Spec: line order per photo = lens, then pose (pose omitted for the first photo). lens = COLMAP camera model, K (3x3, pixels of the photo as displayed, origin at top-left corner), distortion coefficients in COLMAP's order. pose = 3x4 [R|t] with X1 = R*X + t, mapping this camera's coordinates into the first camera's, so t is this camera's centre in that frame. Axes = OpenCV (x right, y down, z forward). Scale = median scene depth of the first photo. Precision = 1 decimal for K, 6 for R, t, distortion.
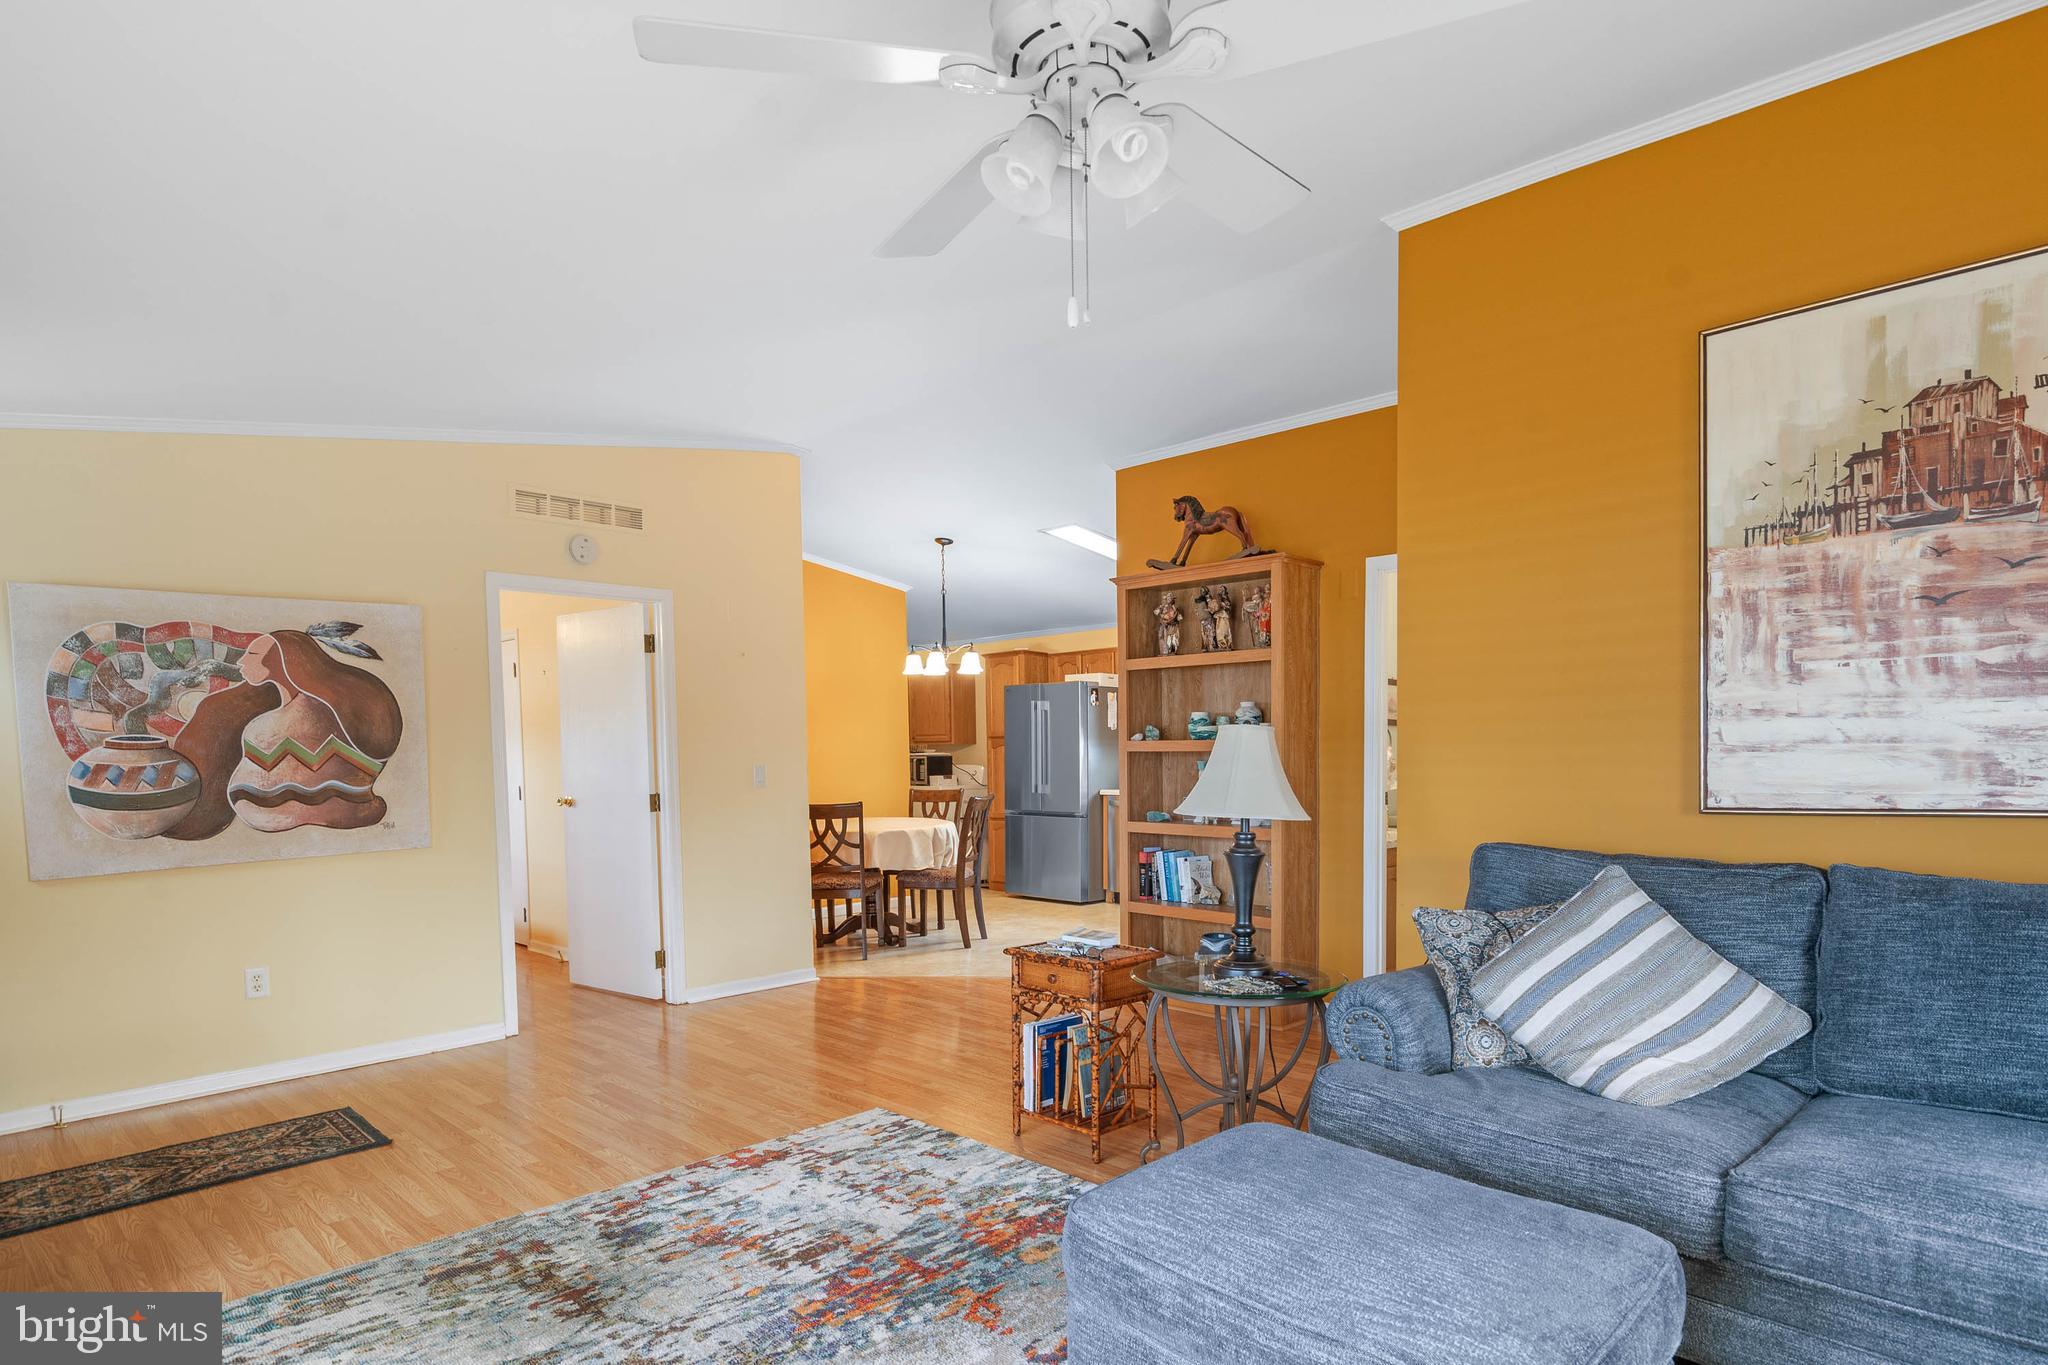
lens RADIAL K [[1085.1, 0, 1018.9], [0, 1085.1, 811.7], [0, 0, 1]] dist [0.004109, -0.000010]
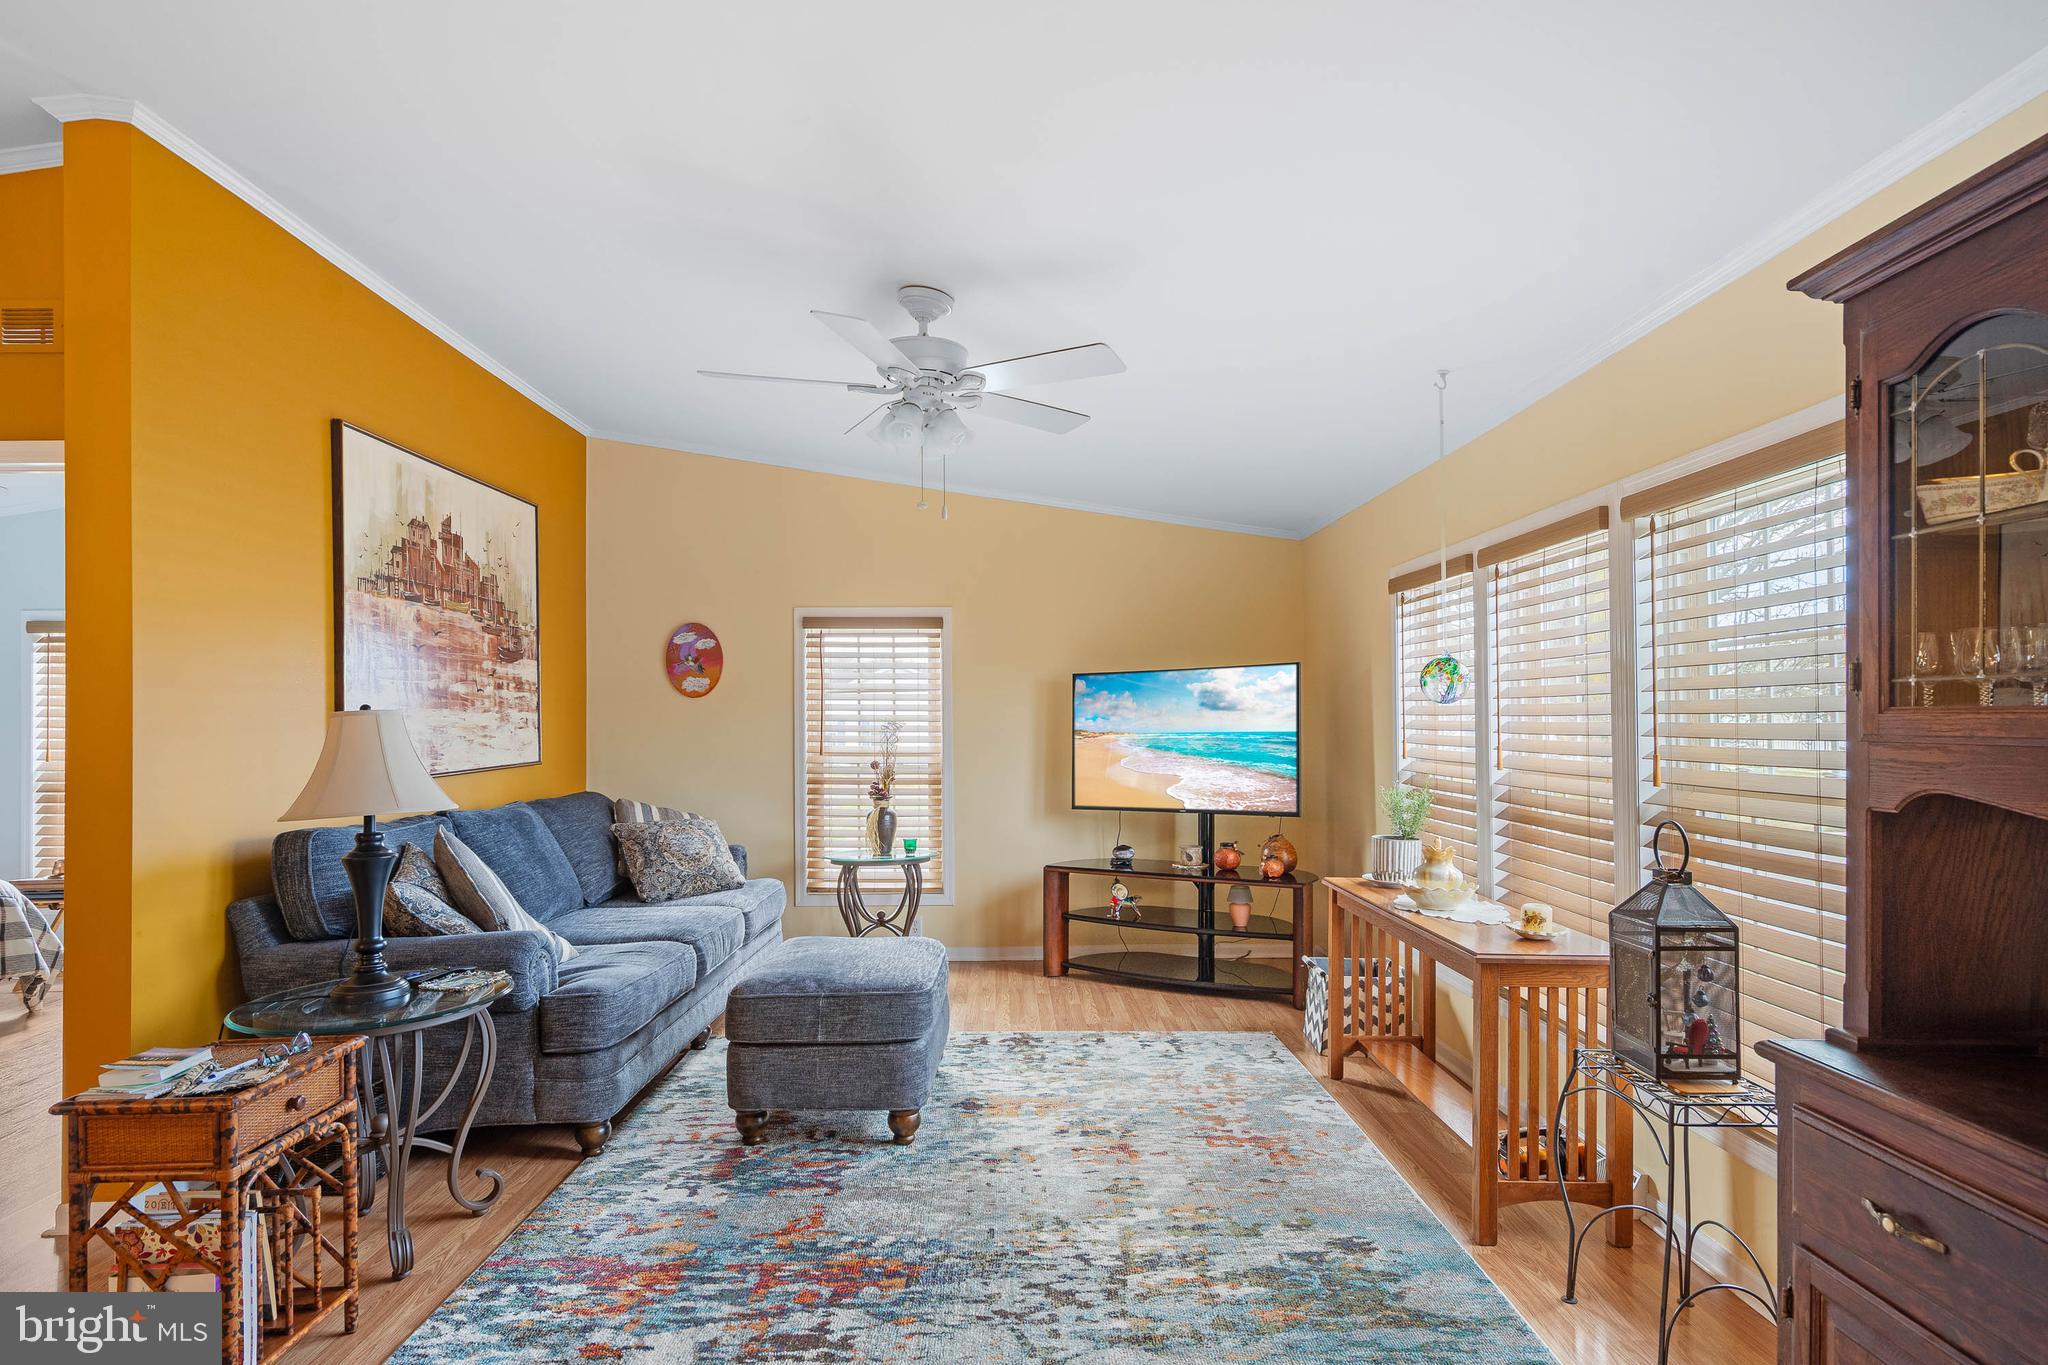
lens RADIAL K [[1085.1, 0, 1010.3], [0, 1085.1, 708.3], [0, 0, 1]] dist [0.004109, -0.000010]
pose [[-0.698645, 0.029720, 0.714850, -0.582141], [0.061618, 0.997924, 0.018732, -0.048743], [-0.712810, 0.057134, -0.699026, 0.926601]]
